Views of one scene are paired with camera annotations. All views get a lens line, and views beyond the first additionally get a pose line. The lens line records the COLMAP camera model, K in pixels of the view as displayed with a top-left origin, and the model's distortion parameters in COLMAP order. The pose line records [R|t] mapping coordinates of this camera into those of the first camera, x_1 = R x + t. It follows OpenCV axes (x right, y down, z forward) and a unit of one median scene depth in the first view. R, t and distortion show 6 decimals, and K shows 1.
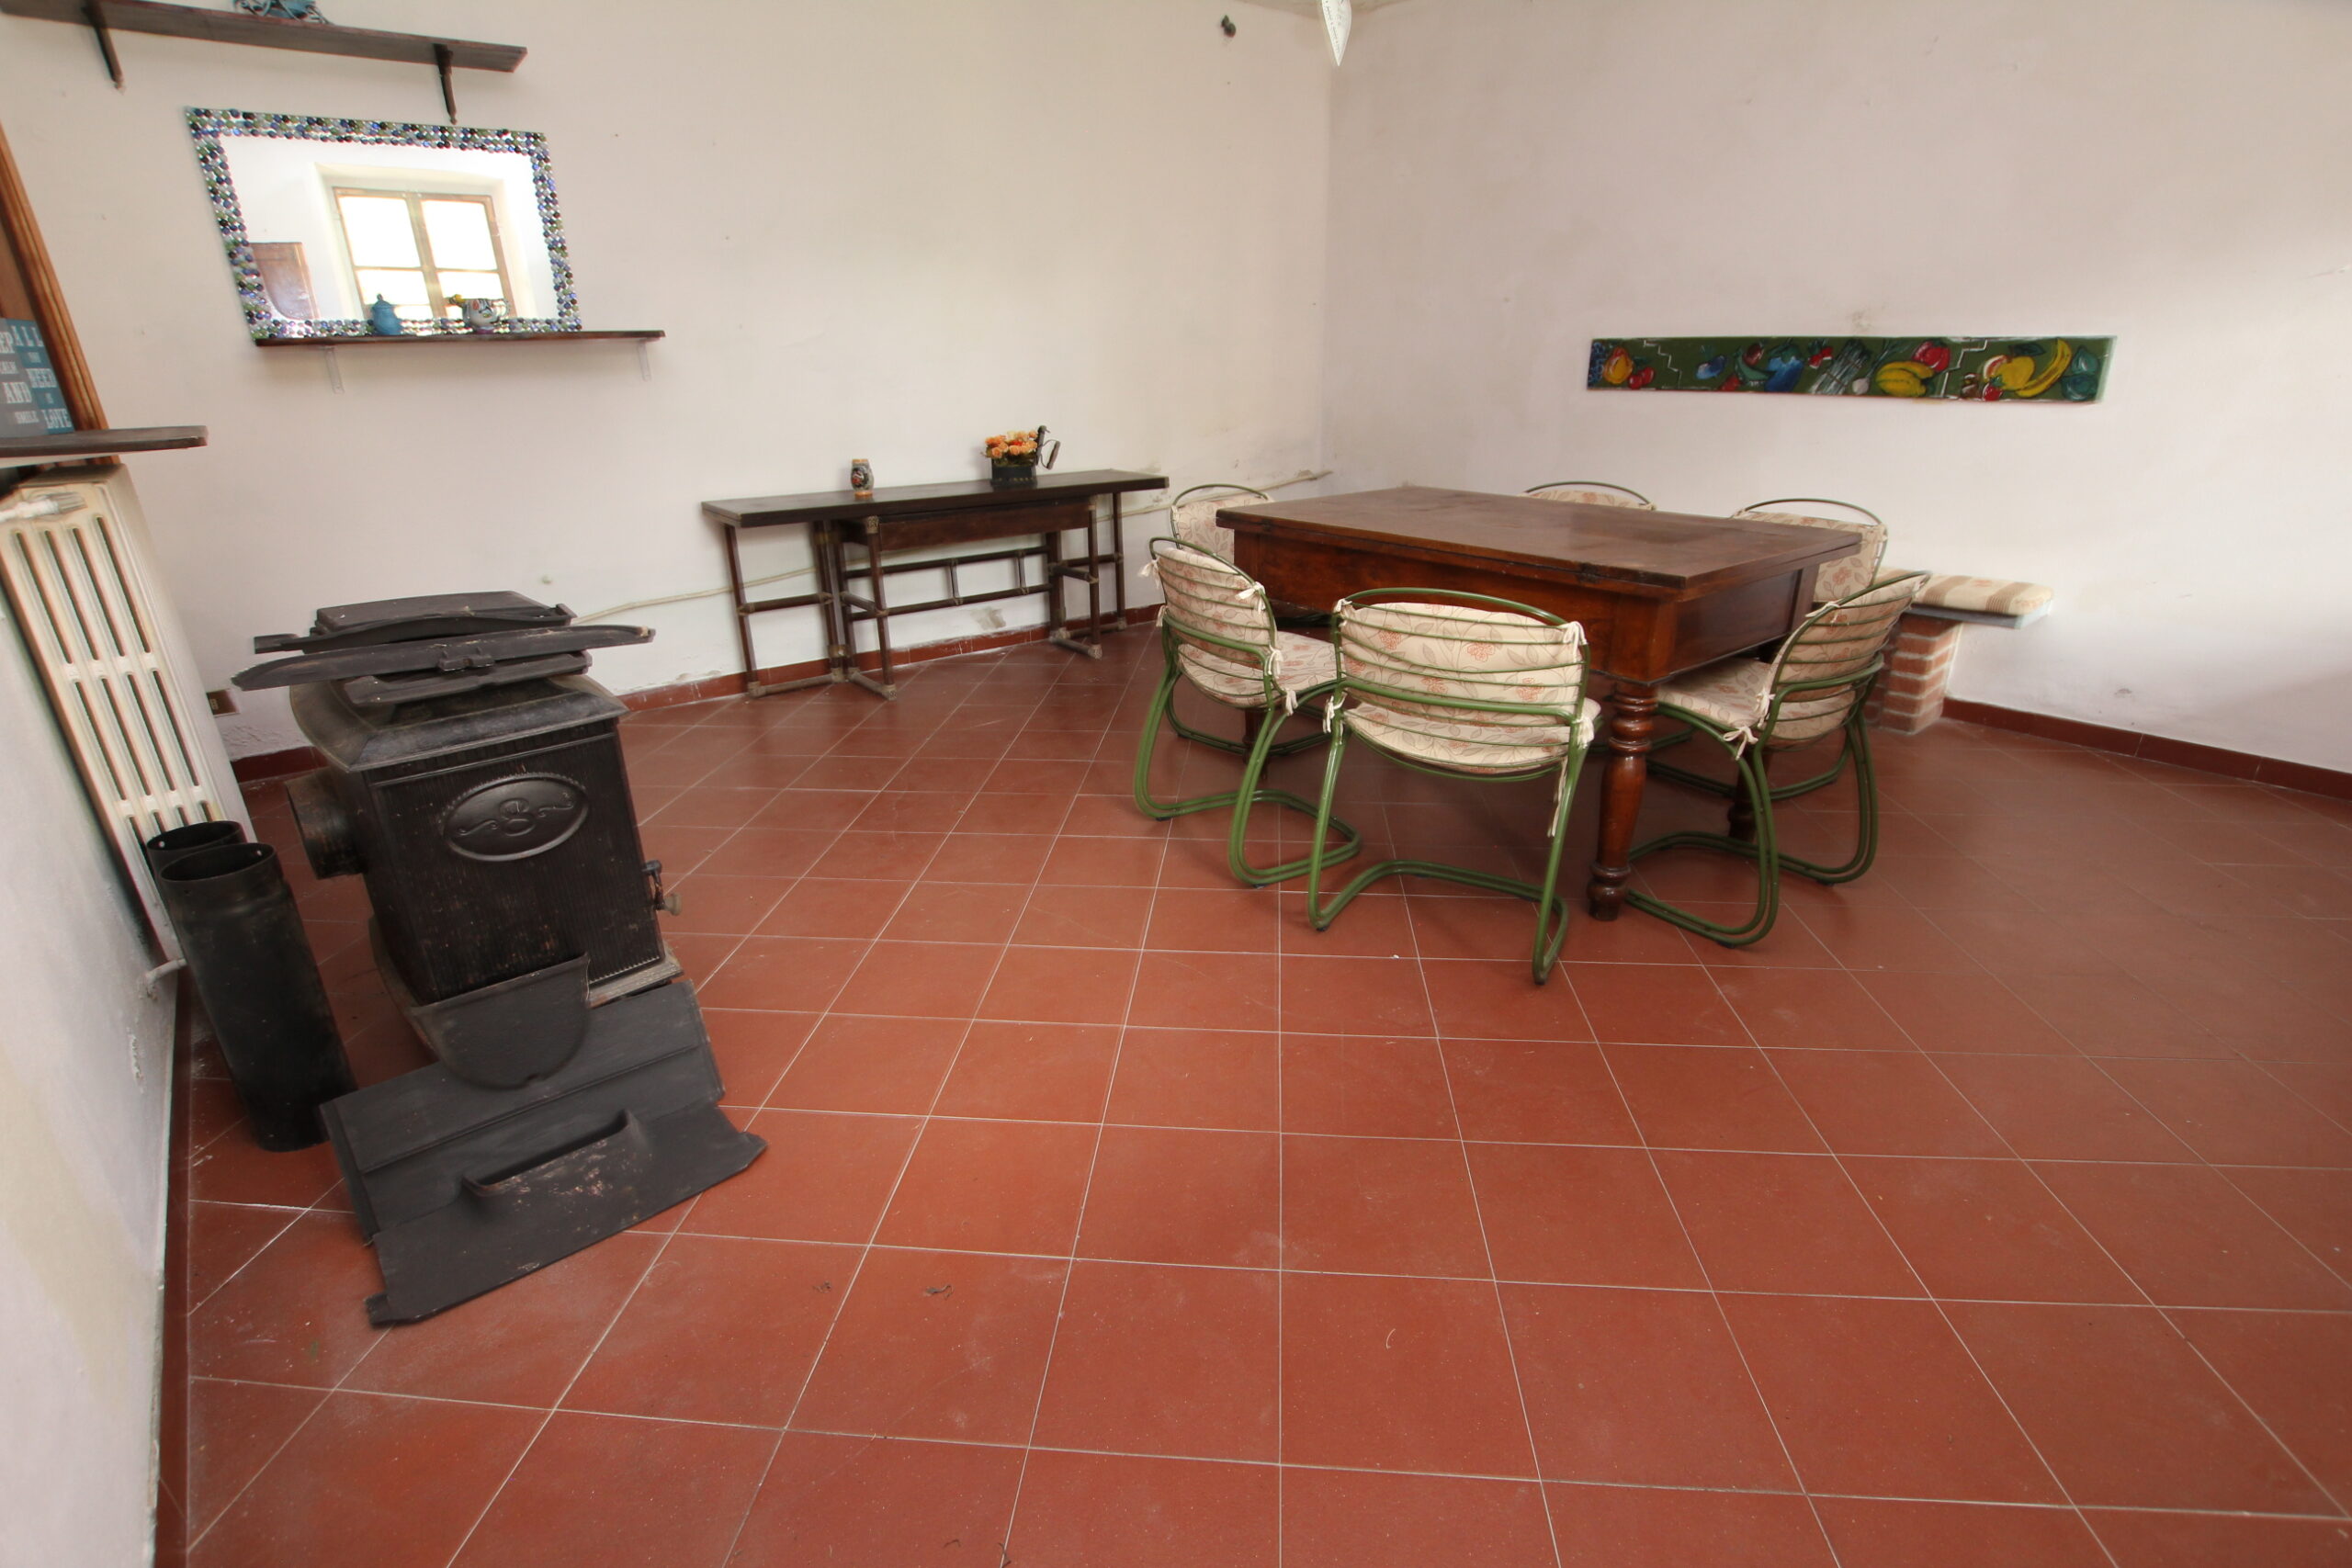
lens RADIAL K [[1096.8, 0, 1176.0], [0, 1096.8, 784.0], [0, 0, 1]] dist [-0.002166, -0.000254]
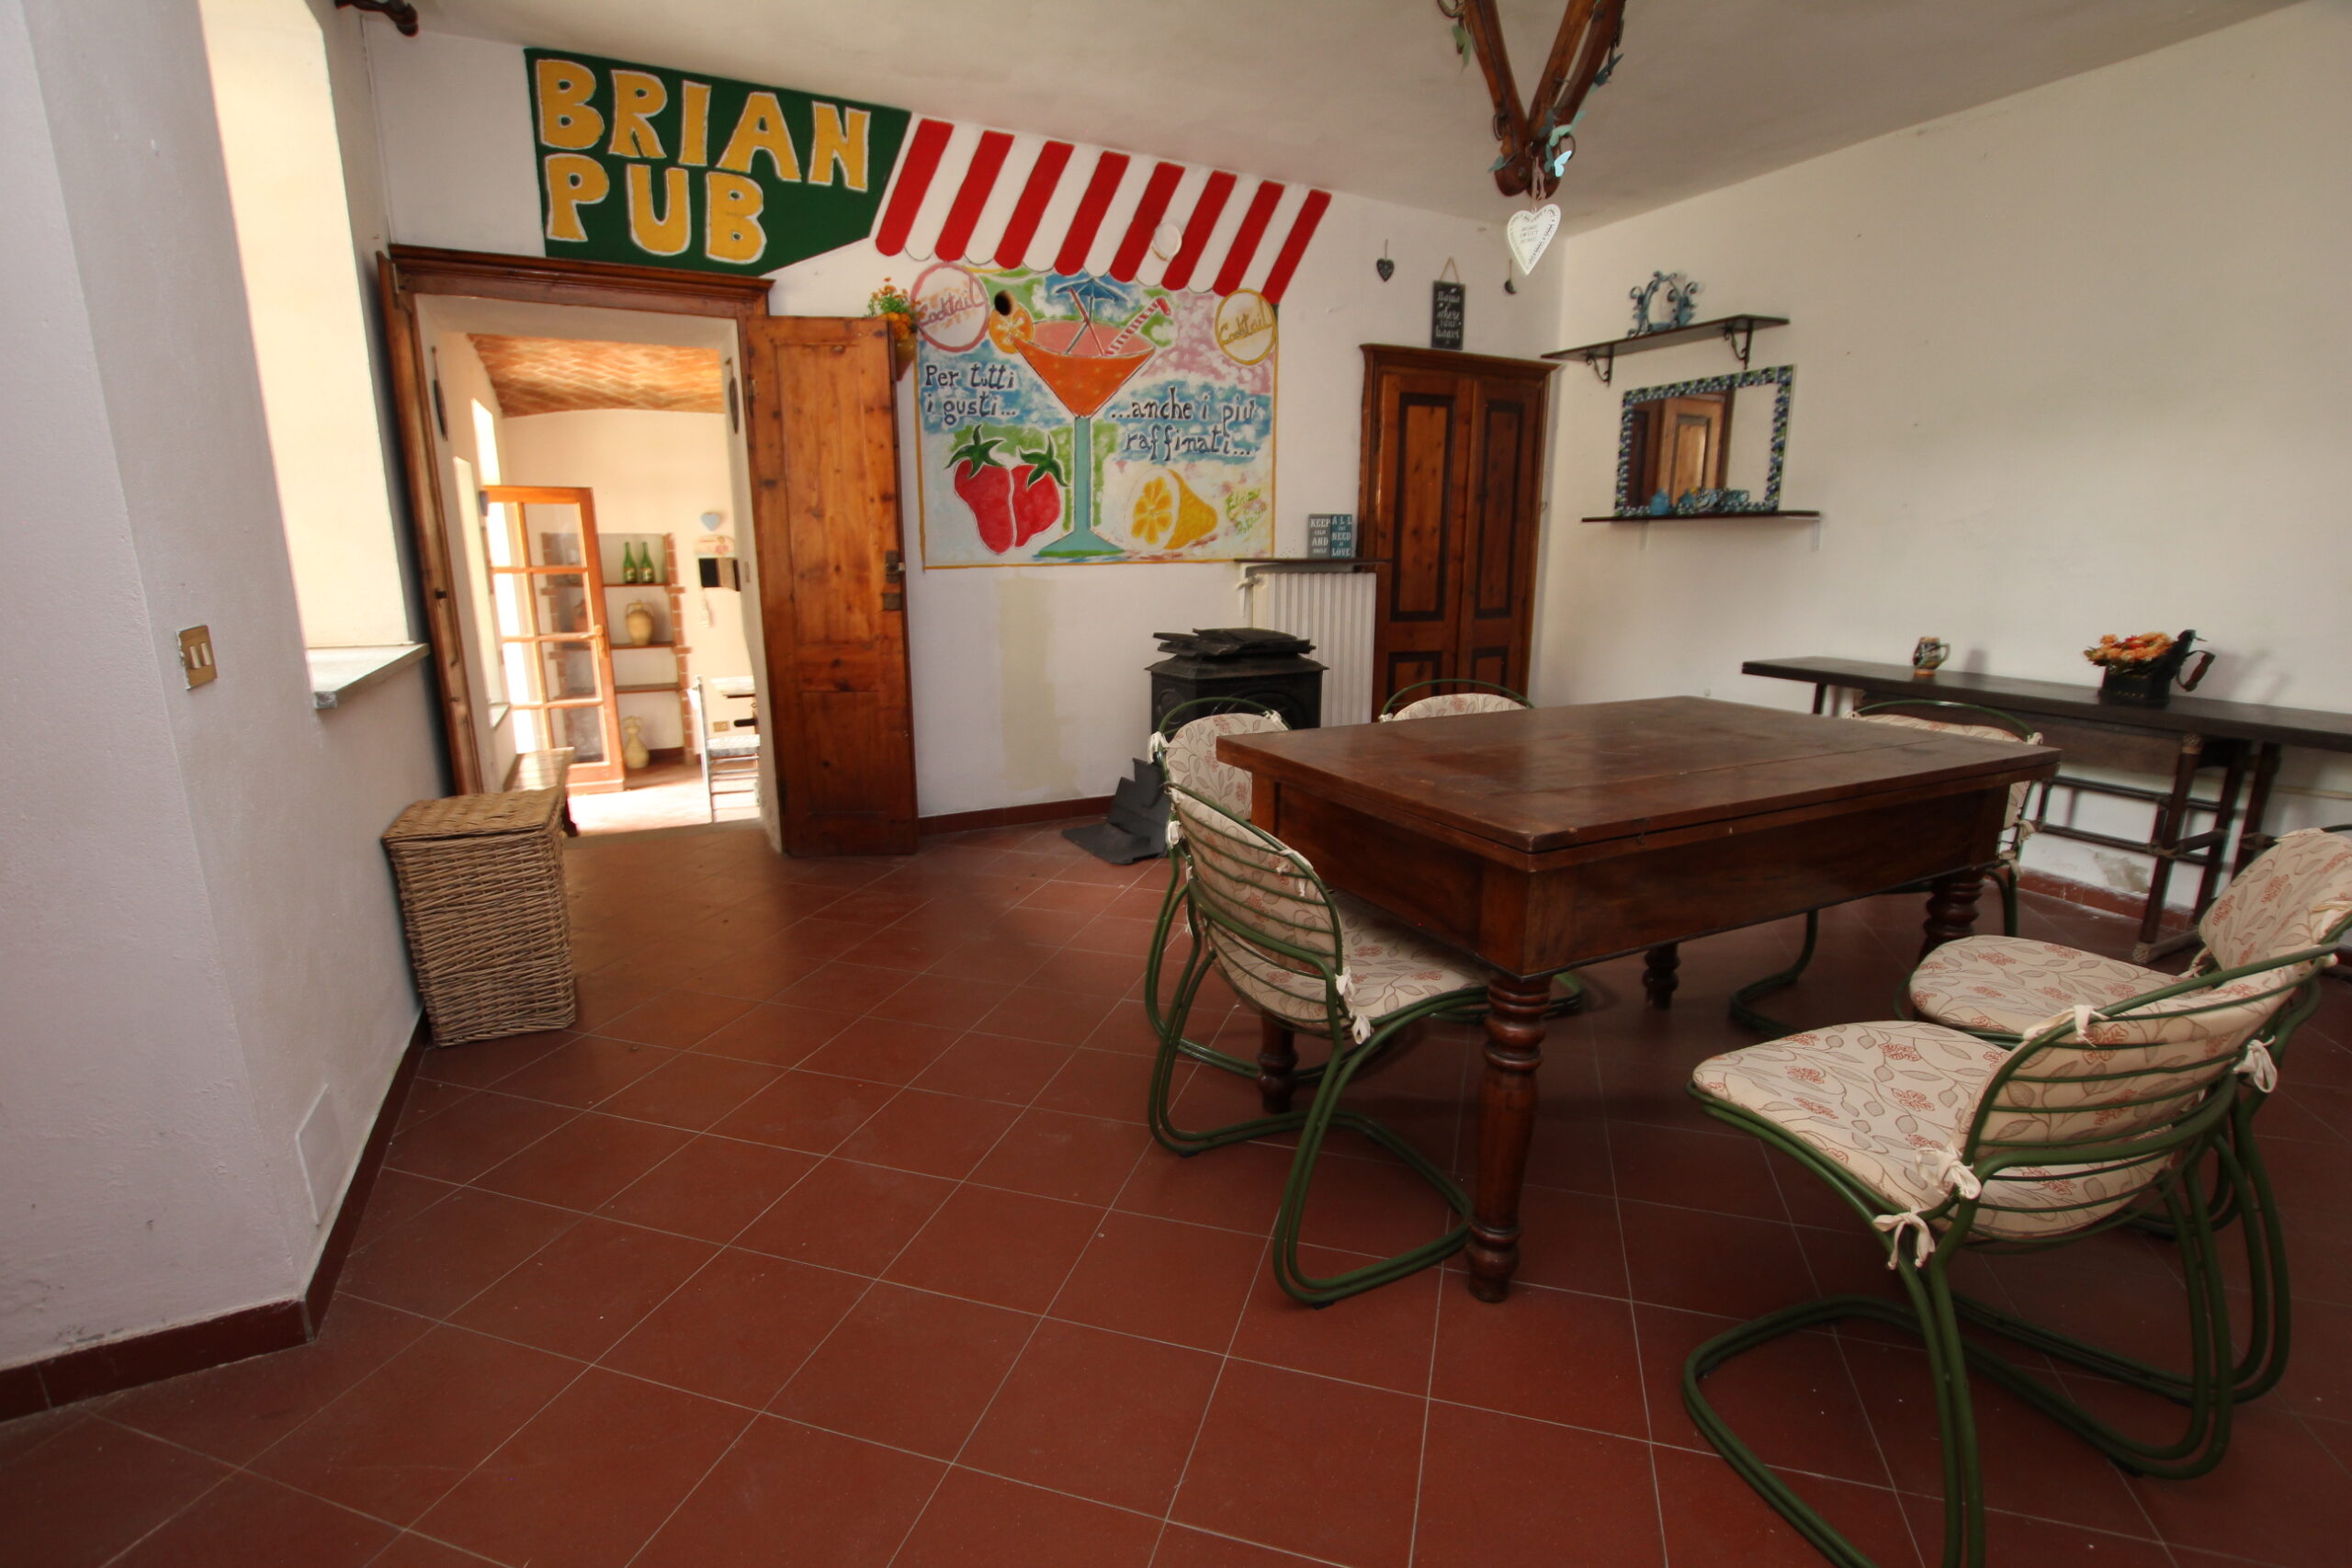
lens RADIAL K [[1096.8, 0, 1176.0], [0, 1096.8, 784.0], [0, 0, 1]] dist [-0.002166, -0.000254]
pose [[-0.223375, 0.231045, -0.946954, 0.826788], [-0.355740, 0.885166, 0.299884, -0.249702], [0.907498, 0.403856, -0.115532, 0.603774]]
